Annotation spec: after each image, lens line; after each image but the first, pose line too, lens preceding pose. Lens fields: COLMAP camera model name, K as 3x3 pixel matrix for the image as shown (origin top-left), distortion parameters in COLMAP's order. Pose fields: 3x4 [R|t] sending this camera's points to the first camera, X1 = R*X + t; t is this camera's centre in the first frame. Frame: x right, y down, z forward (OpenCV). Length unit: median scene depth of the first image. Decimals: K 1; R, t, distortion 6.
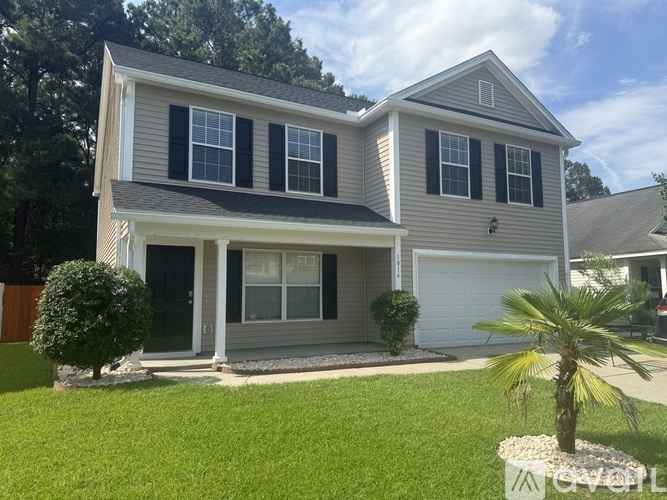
lens RADIAL K [[463.7, 0, 331.0], [0, 463.7, 253.9], [0, 0, 1]] dist [0.145598, -0.287491]
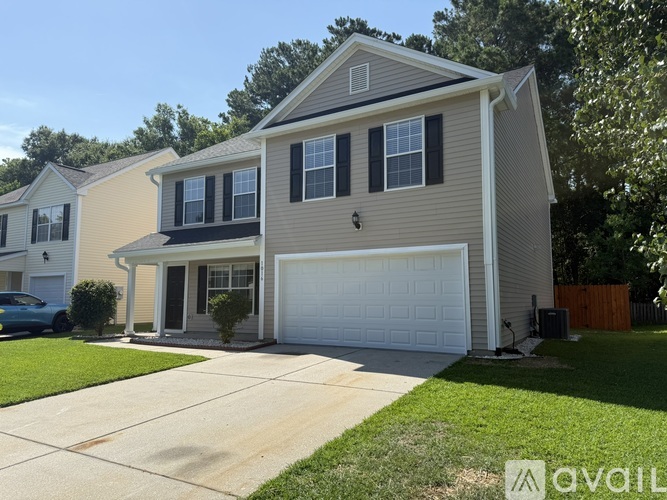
lens RADIAL K [[463.7, 0, 331.0], [0, 463.7, 253.9], [0, 0, 1]] dist [0.145598, -0.287491]
pose [[0.531833, -0.076966, -0.843344, 1.215372], [0.077333, 0.996114, -0.042140, 0.046120], [0.843311, -0.042806, 0.535719, 0.506004]]
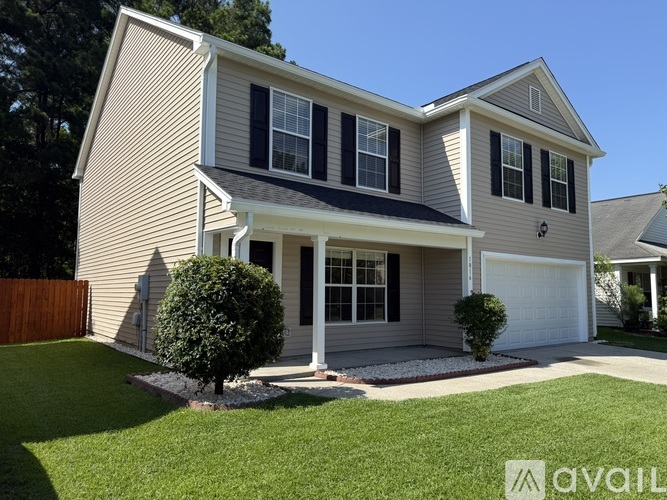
lens RADIAL K [[463.7, 0, 331.0], [0, 463.7, 253.9], [0, 0, 1]] dist [0.145598, -0.287491]
pose [[0.986699, 0.028360, 0.160065, -0.295578], [-0.029903, 0.999527, 0.007236, -0.002280], [-0.159784, -0.011926, 0.987080, 0.075437]]
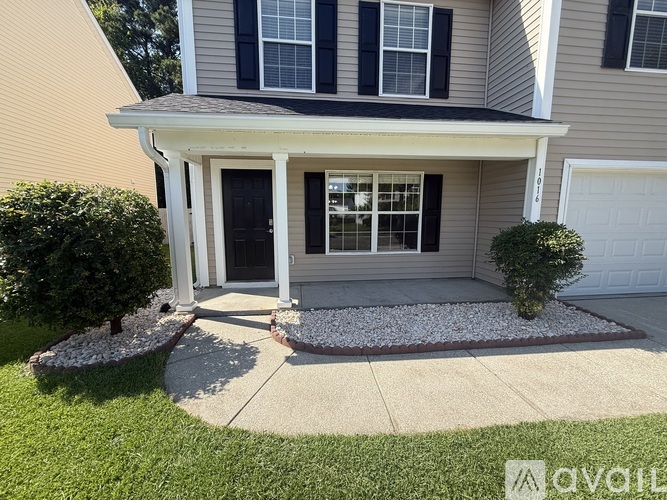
lens RADIAL K [[263.6, 0, 330.1], [0, 263.6, 249.8], [0, 0, 1]] dist [0.000170, -0.000126]
pose [[0.929650, 0.054040, -0.364459, 0.004309], [0.028984, 0.975394, 0.218557, 0.024480], [0.367302, -0.213745, 0.905208, 0.501460]]
